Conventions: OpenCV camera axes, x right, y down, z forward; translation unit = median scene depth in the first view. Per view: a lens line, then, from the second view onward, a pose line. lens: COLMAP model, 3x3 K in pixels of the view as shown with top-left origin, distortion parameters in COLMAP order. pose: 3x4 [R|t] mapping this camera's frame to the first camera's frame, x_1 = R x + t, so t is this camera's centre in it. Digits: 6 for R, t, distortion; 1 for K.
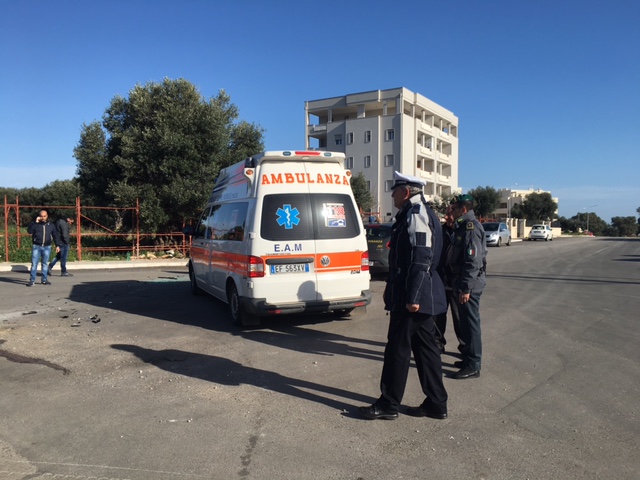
lens RADIAL K [[553.5, 0, 318.4], [0, 553.5, 239.7], [0, 0, 1]] dist [0.084675, -0.107225]
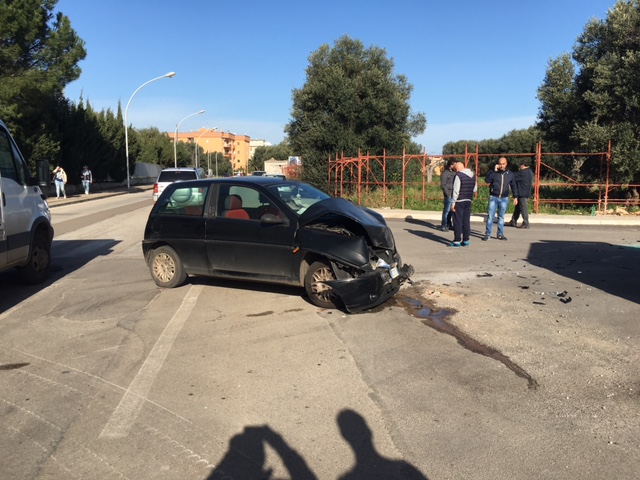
lens RADIAL K [[553.5, 0, 318.4], [0, 553.5, 239.7], [0, 0, 1]] dist [0.084675, -0.107225]
pose [[0.721460, 0.079578, -0.687869, -0.075932], [-0.018019, 0.995196, 0.096234, -0.001645], [0.692222, -0.057034, 0.719427, 0.141080]]
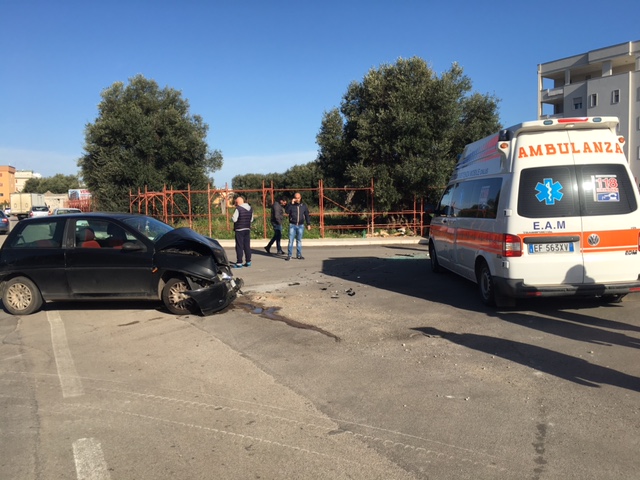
lens RADIAL K [[553.5, 0, 318.4], [0, 553.5, 239.7], [0, 0, 1]] dist [0.084675, -0.107225]
pose [[0.924471, 0.005459, -0.381214, -0.030290], [0.009789, 0.999228, 0.038049, -0.000481], [0.381127, -0.038907, 0.923704, -0.004292]]
